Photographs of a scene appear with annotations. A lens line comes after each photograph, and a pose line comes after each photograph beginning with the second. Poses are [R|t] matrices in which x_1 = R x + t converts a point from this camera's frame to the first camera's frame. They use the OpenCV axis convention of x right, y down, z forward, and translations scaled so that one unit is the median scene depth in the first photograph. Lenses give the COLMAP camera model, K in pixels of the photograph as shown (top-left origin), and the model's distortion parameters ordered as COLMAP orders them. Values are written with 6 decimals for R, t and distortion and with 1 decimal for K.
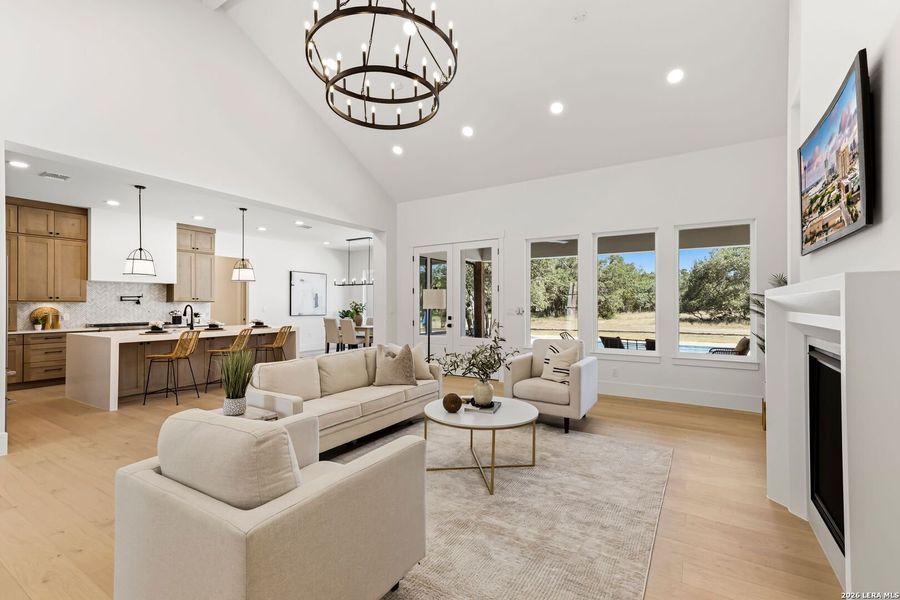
lens RADIAL K [[407.3, 0, 451.3], [0, 407.3, 305.2], [0, 0, 1]] dist [0.007023, -0.000062]
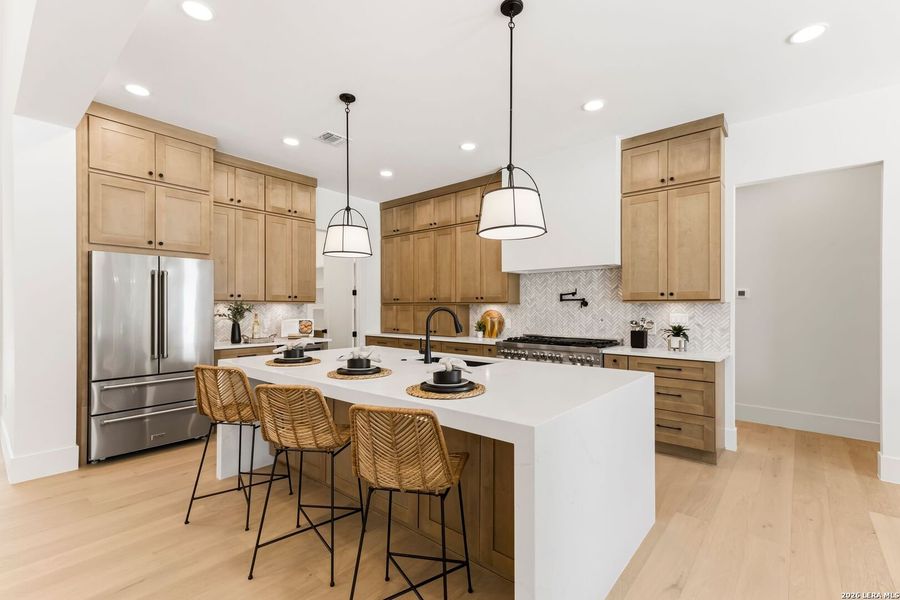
lens RADIAL K [[407.3, 0, 451.3], [0, 407.3, 305.2], [0, 0, 1]] dist [0.007023, -0.000062]
pose [[-0.158668, 0.000922, -0.987331, -0.189363], [0.001933, 0.999998, 0.000623, -0.005364], [0.987330, -0.001810, -0.158670, 1.020691]]
